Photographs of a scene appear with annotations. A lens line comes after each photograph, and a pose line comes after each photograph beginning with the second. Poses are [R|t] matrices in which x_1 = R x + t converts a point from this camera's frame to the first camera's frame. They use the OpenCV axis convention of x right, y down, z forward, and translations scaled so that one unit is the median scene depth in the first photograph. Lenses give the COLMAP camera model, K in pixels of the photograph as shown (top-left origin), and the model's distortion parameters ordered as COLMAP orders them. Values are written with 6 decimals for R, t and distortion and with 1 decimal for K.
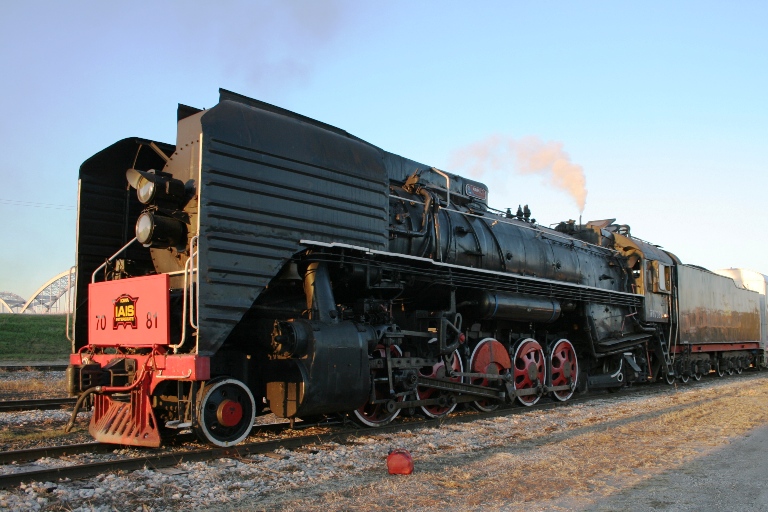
lens RADIAL K [[709.9, 0, 384.0], [0, 709.9, 256.0], [0, 0, 1]] dist [-0.107256, 0.003793]
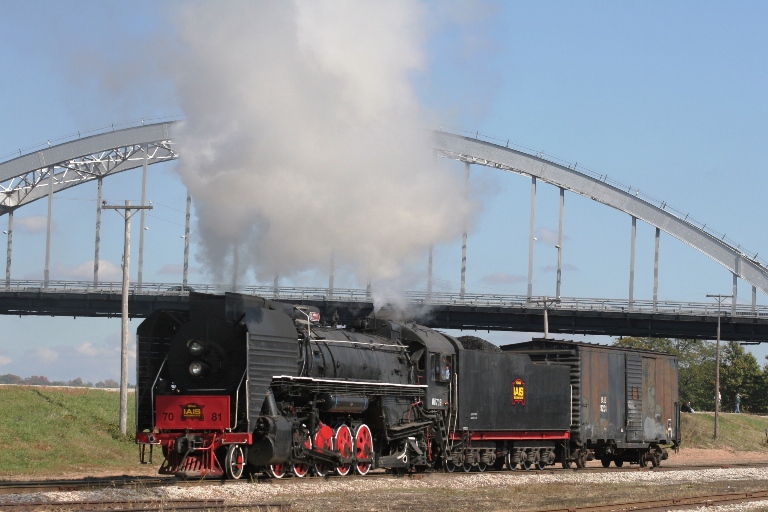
lens RADIAL K [[2738.6, 0, 384.0], [0, 2738.6, 256.0], [0, 0, 1]] dist [0.008036, 0.398705]
pose [[0.938521, 0.027702, 0.344109, -1.384786], [-0.049150, 0.997343, 0.053763, -0.440451], [-0.341706, -0.067371, 0.937389, -3.520765]]
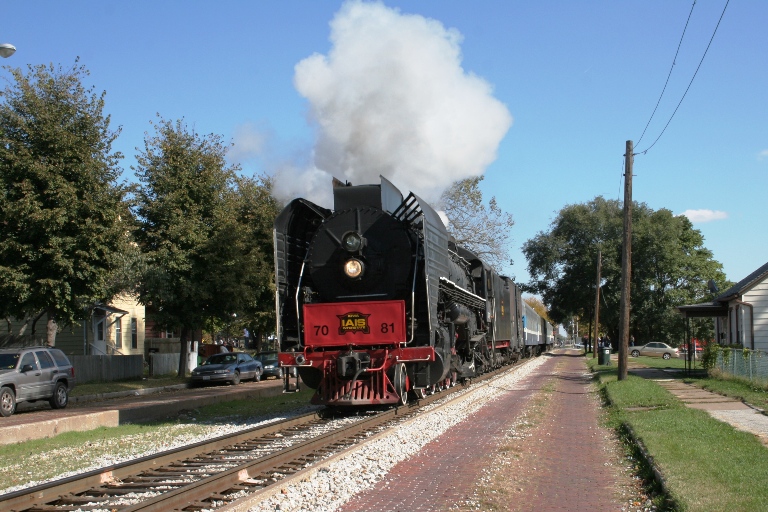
lens RADIAL K [[1066.8, 0, 384.0], [0, 1066.8, 256.0], [0, 0, 1]] dist [0.001188, 0.000848]
pose [[0.869263, 0.013134, 0.494175, -0.805831], [-0.028947, 0.999284, 0.024360, -0.070916], [-0.493501, -0.035480, 0.869021, -0.601173]]
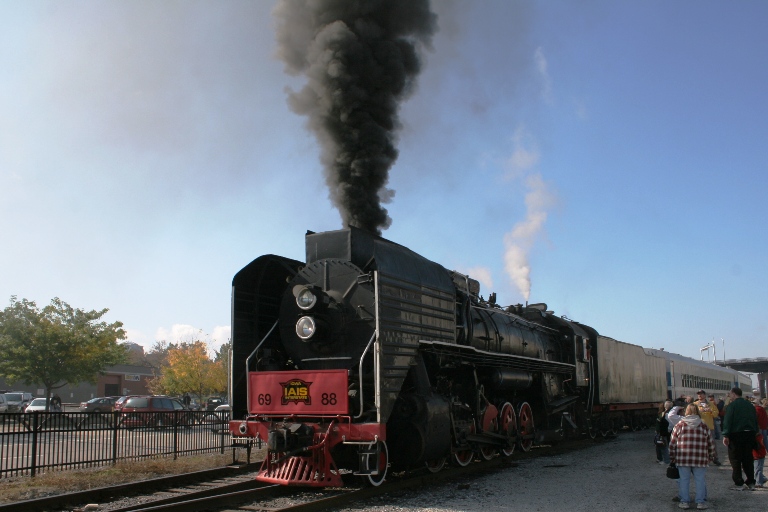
lens RADIAL K [[709.9, 0, 384.0], [0, 709.9, 256.0], [0, 0, 1]] dist [-0.107256, 0.003793]
pose [[0.980217, 0.034007, 0.194983, -0.256878], [-0.019777, 0.997027, -0.074469, -0.045503], [-0.196936, 0.069140, 0.977975, -0.209811]]
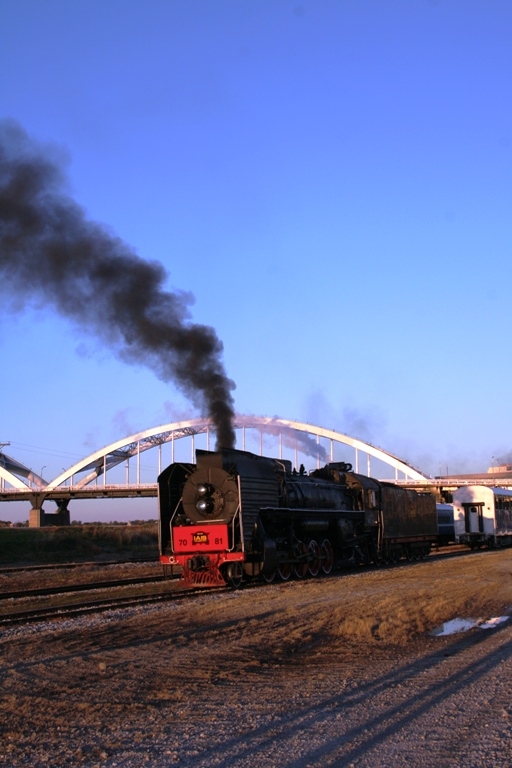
lens RADIAL K [[989.1, 0, 256.0], [0, 989.1, 384.0], [0, 0, 1]] dist [0.004994, -0.000196]
pose [[0.957134, 0.002590, 0.289632, -0.678649], [0.007248, 0.999433, -0.032891, -0.206262], [-0.289553, 0.033581, 0.956573, -1.451501]]
